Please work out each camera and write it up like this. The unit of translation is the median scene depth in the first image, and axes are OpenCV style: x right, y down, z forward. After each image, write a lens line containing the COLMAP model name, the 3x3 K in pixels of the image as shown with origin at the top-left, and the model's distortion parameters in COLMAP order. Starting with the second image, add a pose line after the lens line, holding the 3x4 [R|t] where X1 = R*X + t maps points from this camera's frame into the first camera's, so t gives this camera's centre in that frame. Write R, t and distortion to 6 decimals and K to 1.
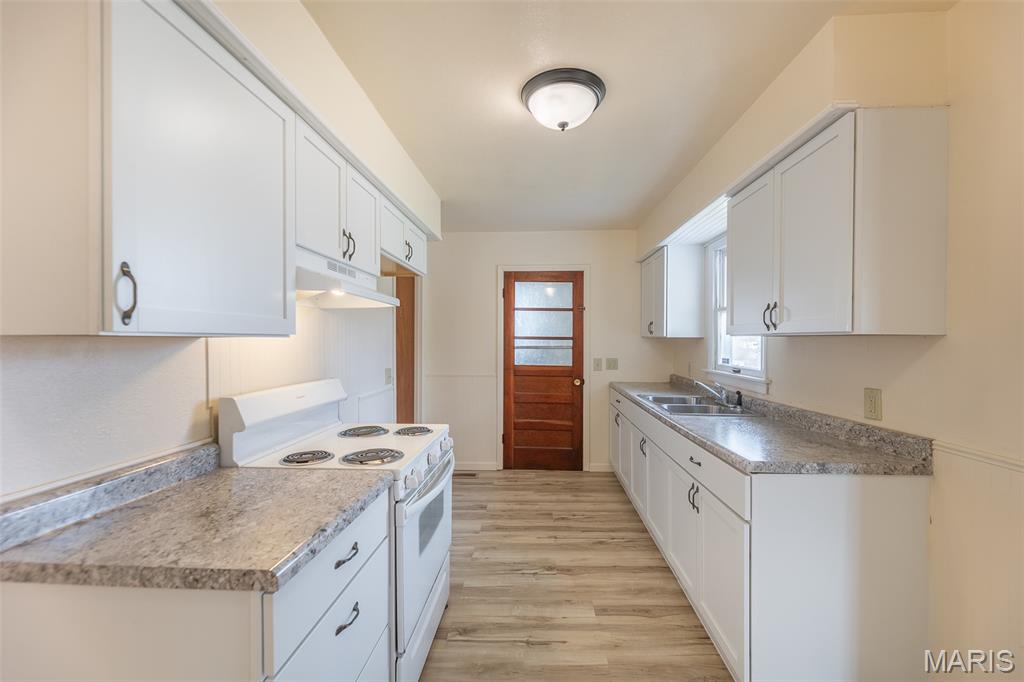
lens RADIAL K [[413.6, 0, 522.4], [0, 413.6, 343.0], [0, 0, 1]] dist [-0.000870, -0.000757]
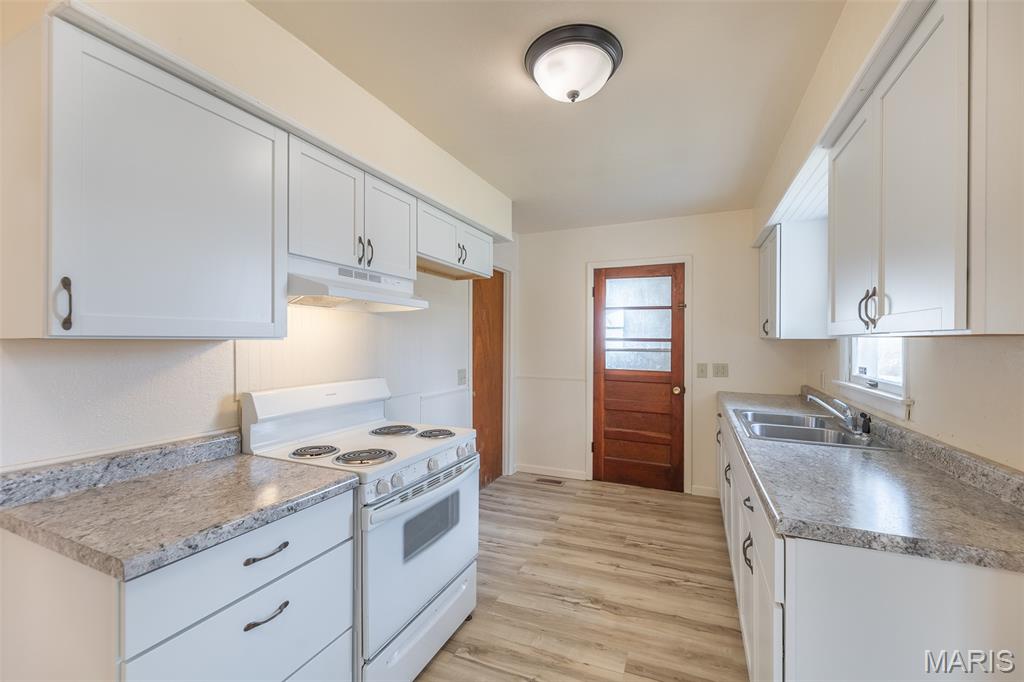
lens RADIAL K [[413.6, 0, 518.3], [0, 413.6, 341.4], [0, 0, 1]] dist [-0.000870, -0.000757]
pose [[0.935752, 0.000903, -0.352658, 0.272194], [-0.003415, 0.999973, -0.006501, -0.003111], [0.352643, 0.007288, 0.935730, 0.137791]]
